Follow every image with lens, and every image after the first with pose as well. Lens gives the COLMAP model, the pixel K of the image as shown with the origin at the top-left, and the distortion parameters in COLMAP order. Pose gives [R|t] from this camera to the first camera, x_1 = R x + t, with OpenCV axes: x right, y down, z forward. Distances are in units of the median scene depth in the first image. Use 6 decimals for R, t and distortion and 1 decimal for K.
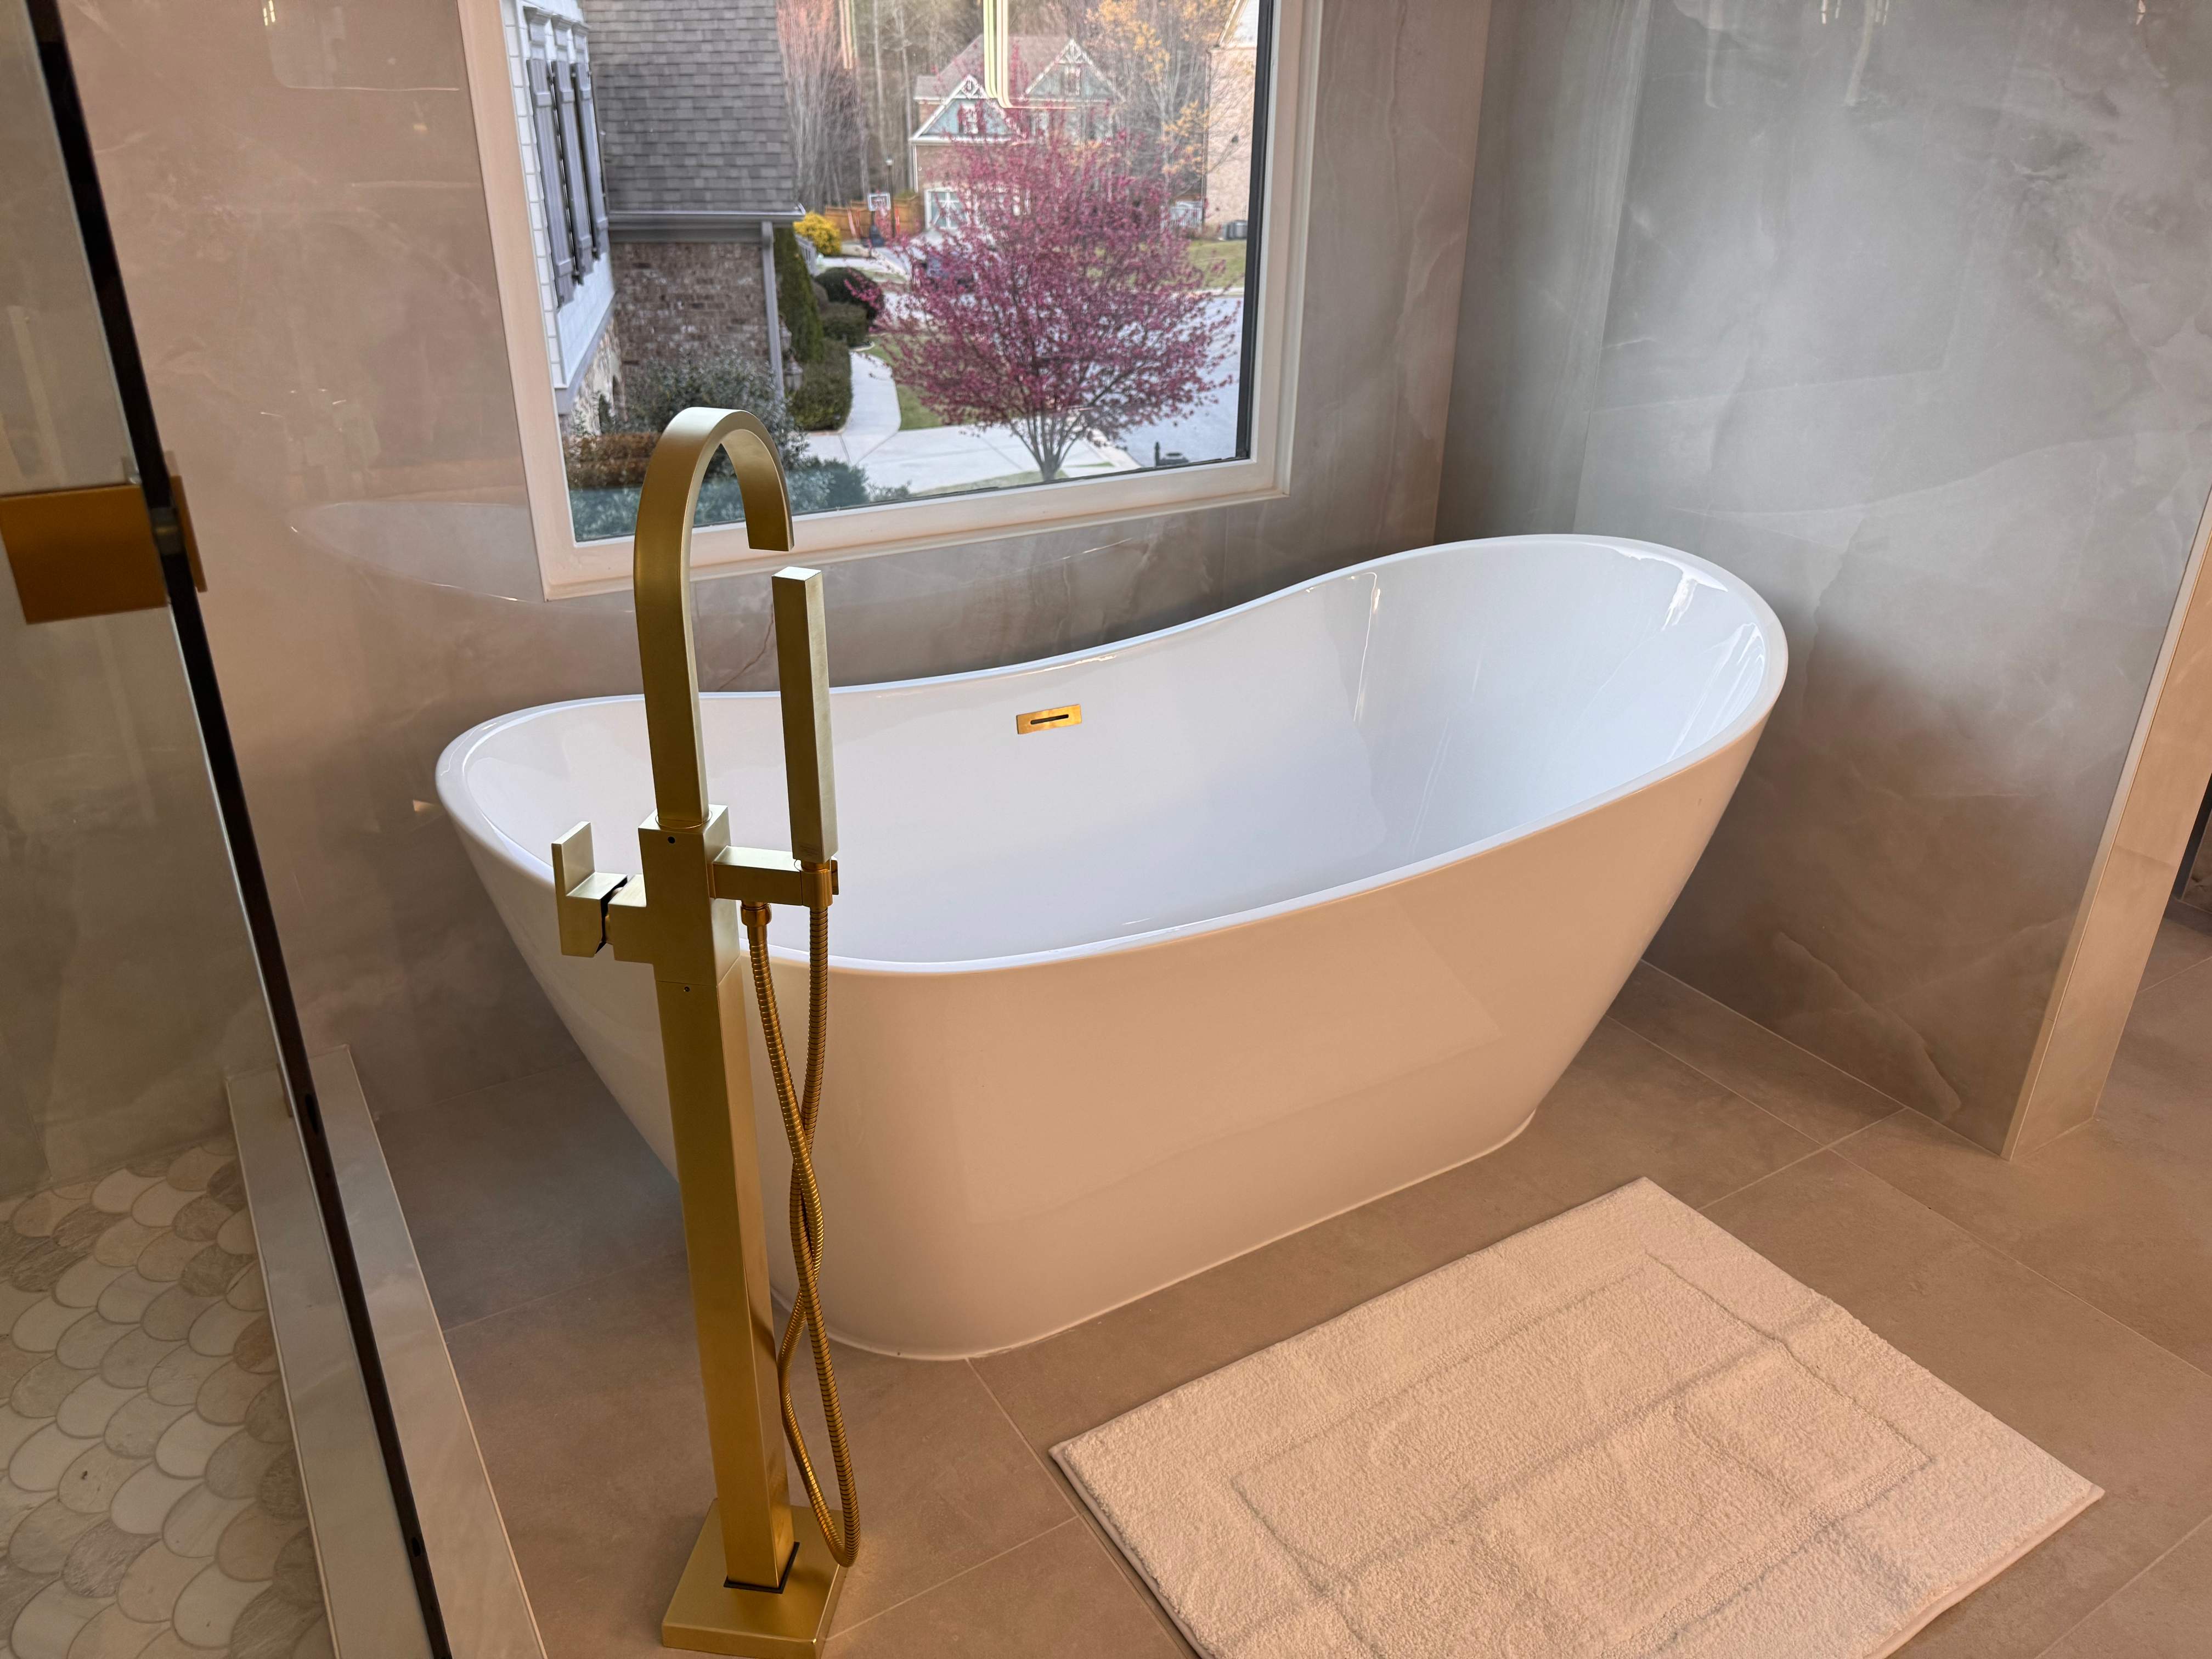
lens RADIAL K [[1563.0, 0, 1094.4], [0, 1563.0, 834.2], [0, 0, 1]] dist [0.063693, -0.095793]
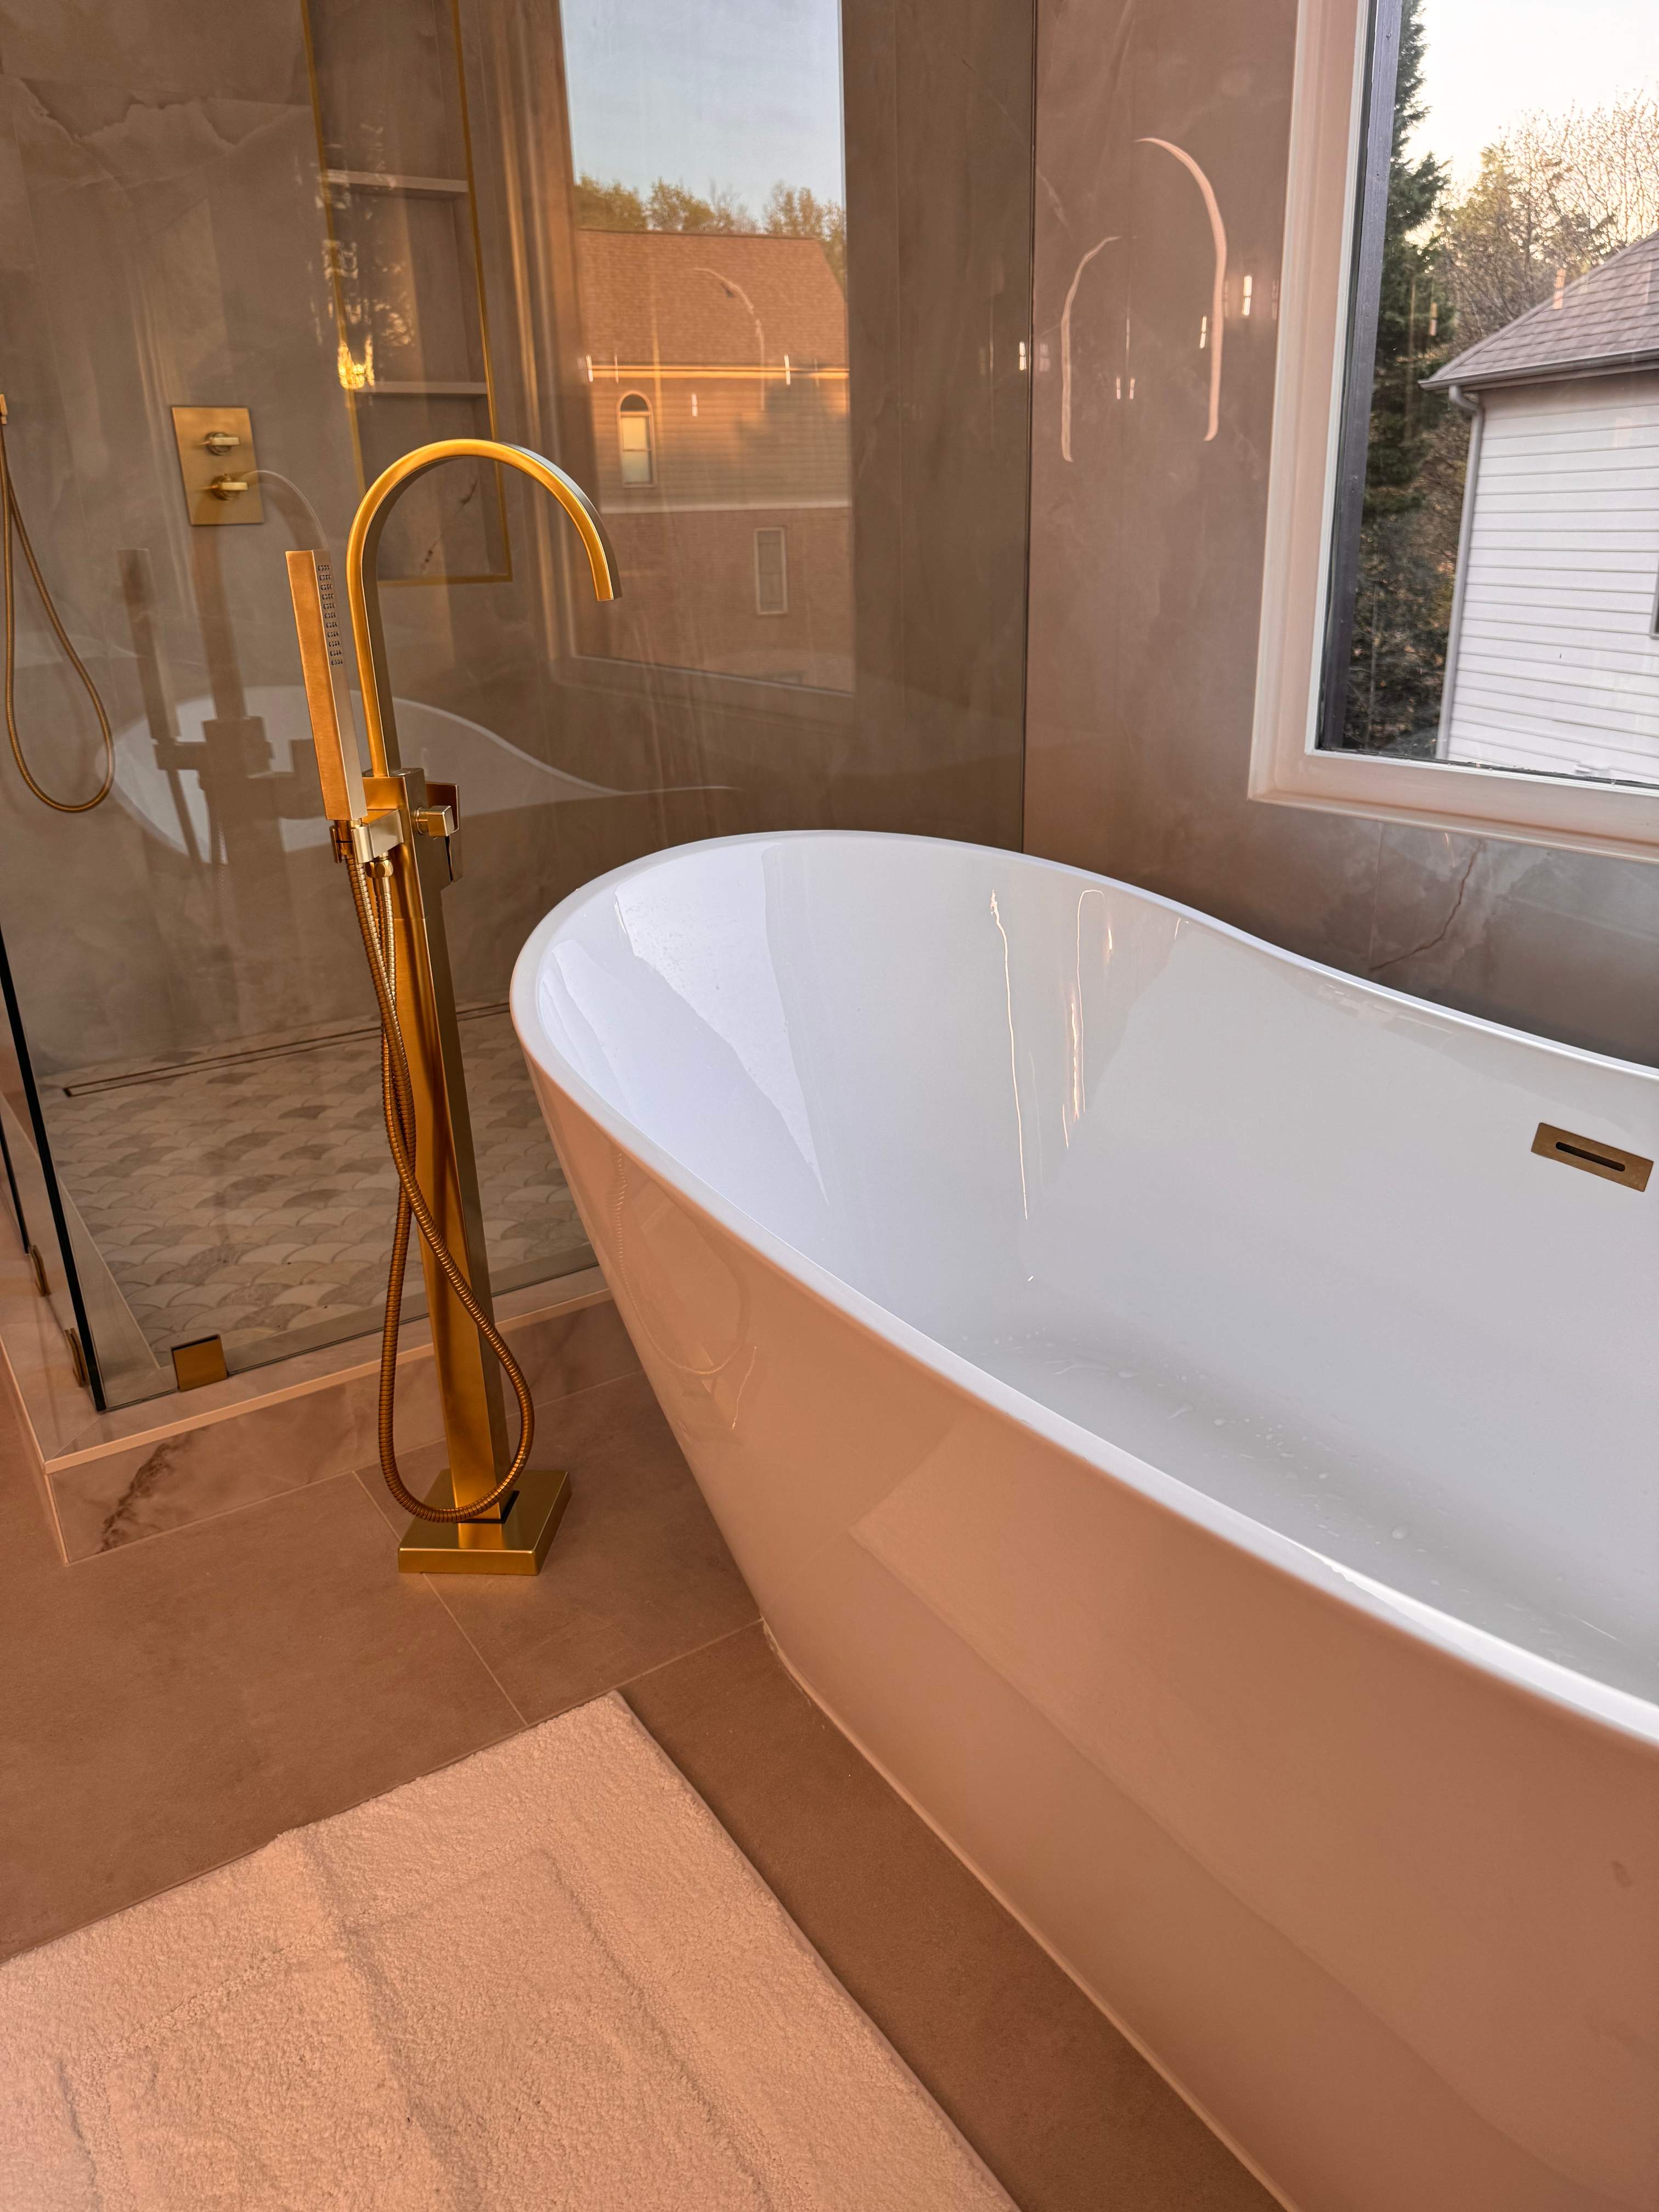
lens RADIAL K [[1587.7, 0, 854.8], [0, 1587.7, 1107.7], [0, 0, 1]] dist [-0.008343, -0.003373]
pose [[0.047110, 0.338675, -0.939723, 0.069185], [-0.407534, 0.865426, 0.291468, -0.020098], [0.911974, 0.369239, 0.178792, 0.082992]]
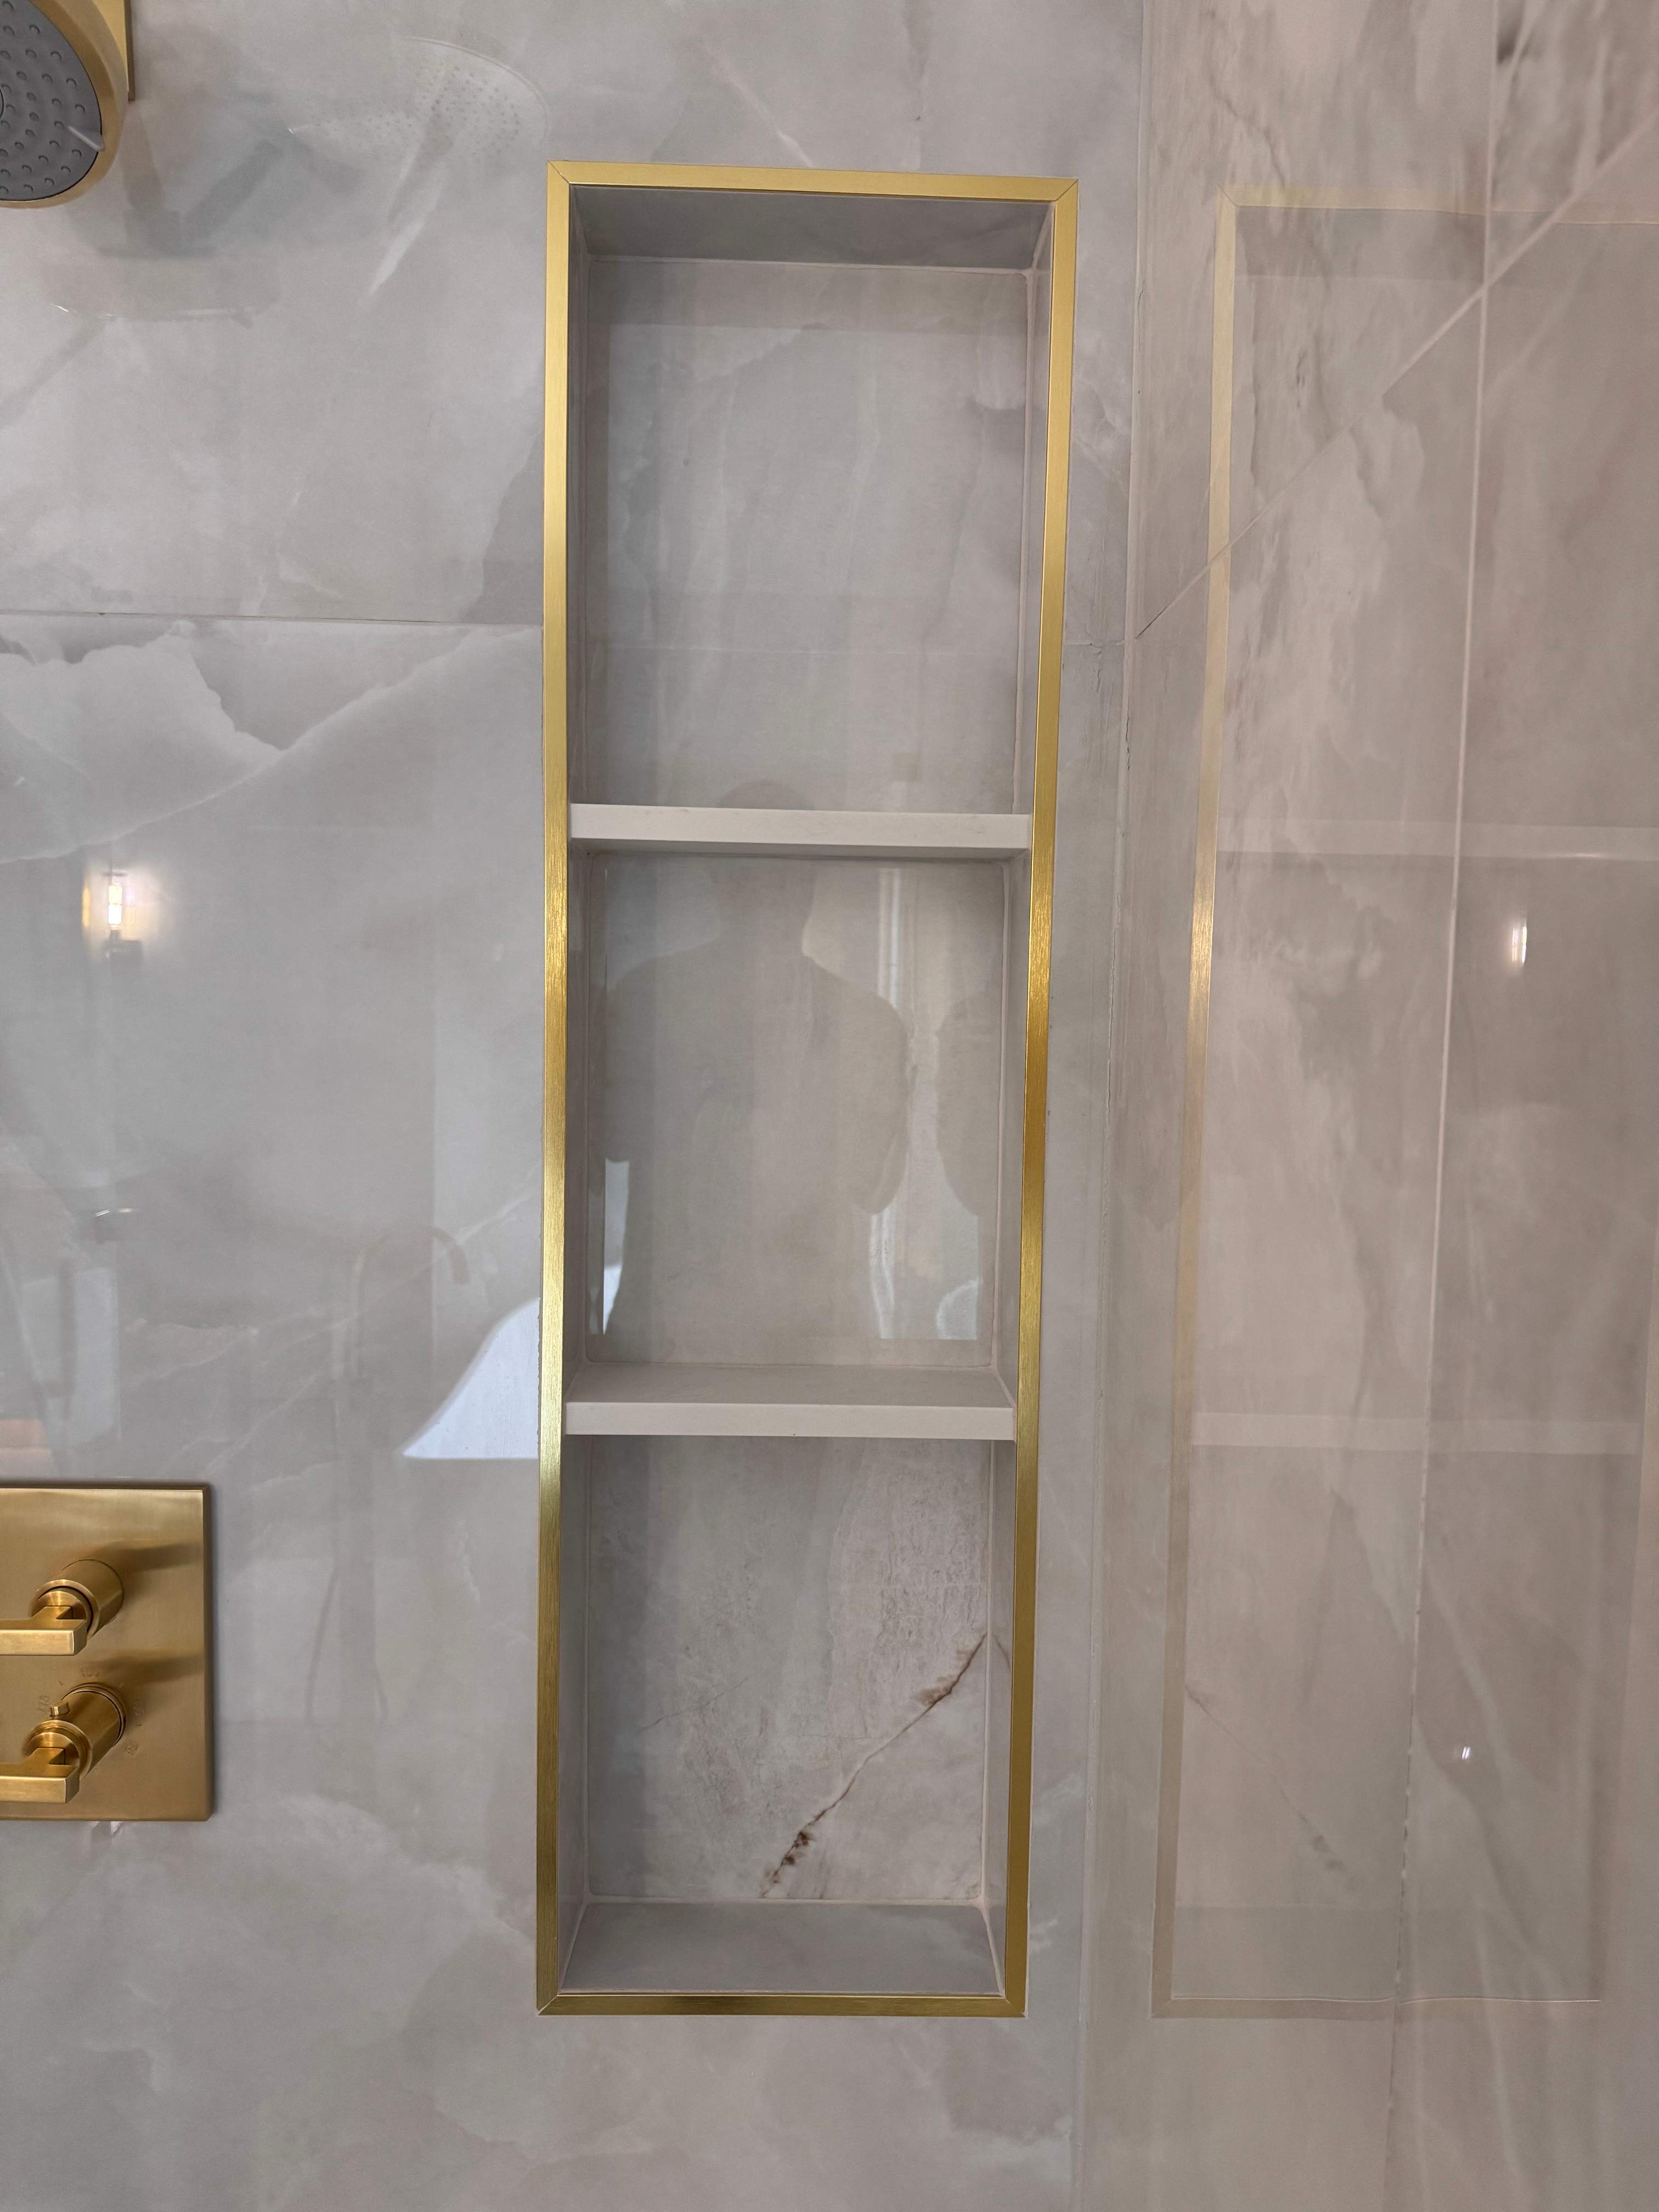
lens RADIAL K [[1563.0, 0, 829.5], [0, 1563.0, 1106.0], [0, 0, 1]] dist [0.063693, -0.095793]
pose [[-0.518991, 0.039314, -0.853875, -0.091800], [-0.394325, 0.875284, 0.279973, -0.045064], [0.758390, 0.482008, -0.438762, 0.058696]]
